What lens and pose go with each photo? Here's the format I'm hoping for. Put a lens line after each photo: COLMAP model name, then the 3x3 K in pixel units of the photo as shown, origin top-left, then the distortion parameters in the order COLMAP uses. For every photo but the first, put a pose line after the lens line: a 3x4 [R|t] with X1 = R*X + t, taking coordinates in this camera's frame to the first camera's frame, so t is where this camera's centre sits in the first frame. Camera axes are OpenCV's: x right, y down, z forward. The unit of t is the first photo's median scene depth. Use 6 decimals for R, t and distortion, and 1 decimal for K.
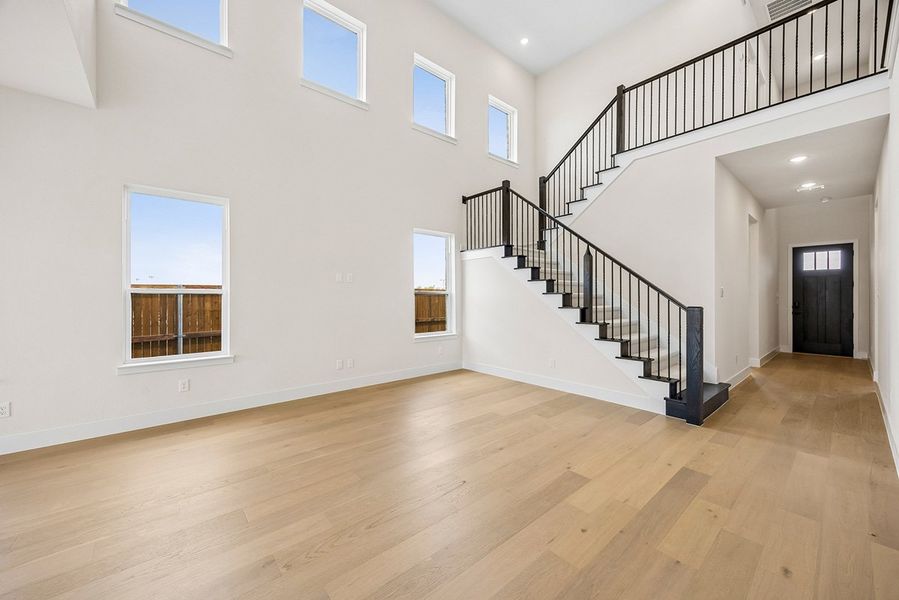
lens RADIAL K [[347.7, 0, 448.2], [0, 347.7, 295.4], [0, 0, 1]] dist [0.000976, 0.000552]
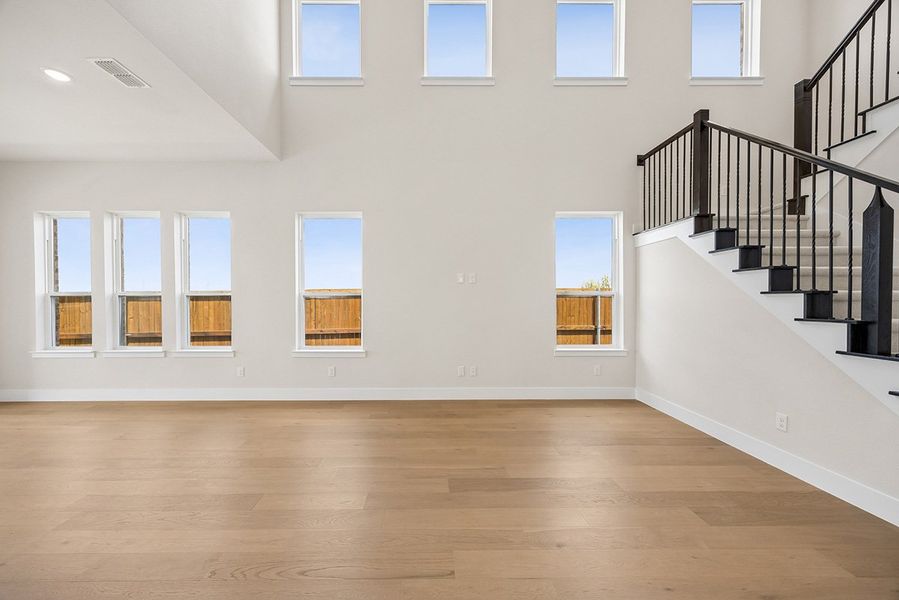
lens RADIAL K [[347.7, 0, 444.0], [0, 347.7, 300.9], [0, 0, 1]] dist [0.000976, 0.000552]
pose [[0.760560, 0.004614, -0.649251, 0.228475], [0.003823, 0.999926, 0.011585, -0.000313], [0.649257, -0.011293, 0.760486, 0.233182]]
